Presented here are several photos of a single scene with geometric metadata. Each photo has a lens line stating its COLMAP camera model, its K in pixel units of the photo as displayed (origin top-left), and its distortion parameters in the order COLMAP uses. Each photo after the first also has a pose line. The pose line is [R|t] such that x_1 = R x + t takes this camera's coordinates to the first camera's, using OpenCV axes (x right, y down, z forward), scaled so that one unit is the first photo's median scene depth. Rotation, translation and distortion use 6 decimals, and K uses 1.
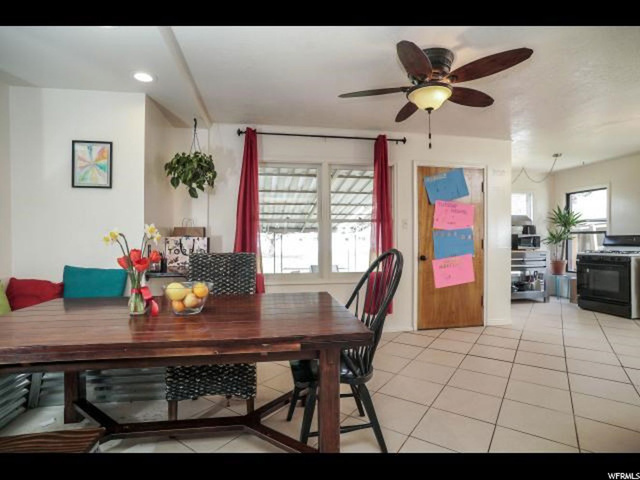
lens RADIAL K [[333.6, 0, 320.1], [0, 333.6, 235.6], [0, 0, 1]] dist [-0.002487, -0.000462]
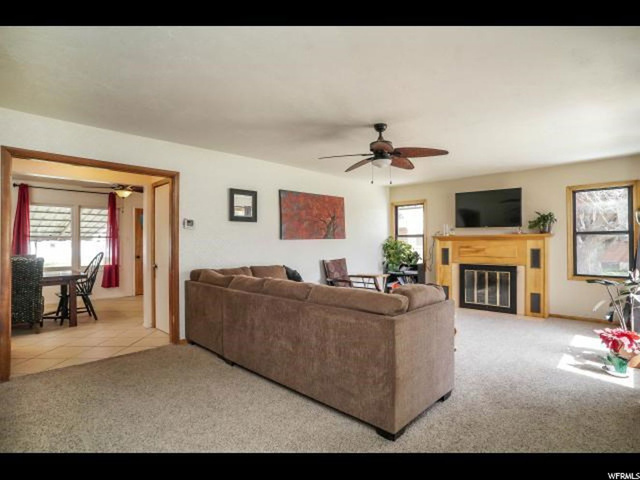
lens RADIAL K [[335.8, 0, 323.1], [0, 335.8, 239.6], [0, 0, 1]] dist [-0.021103, -0.000005]
pose [[0.807918, 0.009626, 0.589216, 0.036059], [-0.006835, 0.999952, -0.006964, -0.025856], [-0.589255, 0.001599, 0.807946, -1.191374]]
